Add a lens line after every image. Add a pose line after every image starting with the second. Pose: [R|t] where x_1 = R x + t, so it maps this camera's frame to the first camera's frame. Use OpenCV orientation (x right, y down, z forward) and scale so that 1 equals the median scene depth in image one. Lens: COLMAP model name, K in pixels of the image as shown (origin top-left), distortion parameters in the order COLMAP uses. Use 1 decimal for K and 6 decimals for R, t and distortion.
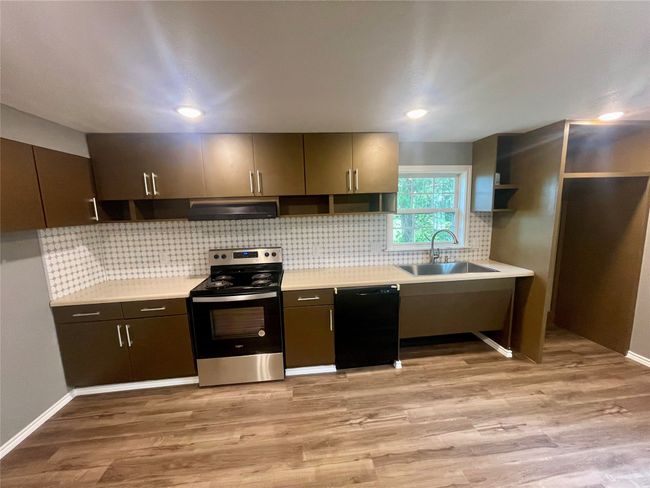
lens RADIAL K [[259.8, 0, 324.3], [0, 259.8, 246.8], [0, 0, 1]] dist [0.000057, 0.000432]
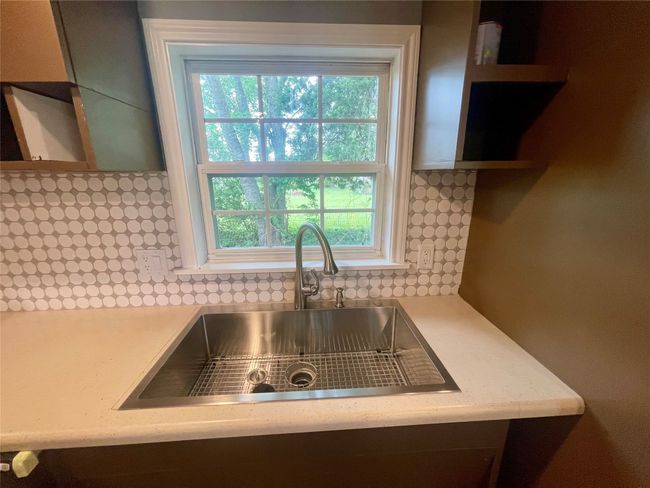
lens RADIAL K [[259.8, 0, 321.7], [0, 259.8, 245.7], [0, 0, 1]] dist [0.000057, 0.000432]
pose [[0.998382, 0.030053, -0.048274, 0.545151], [-0.023696, 0.991587, 0.127258, -0.090543], [0.051692, -0.125908, 0.990694, 0.742698]]
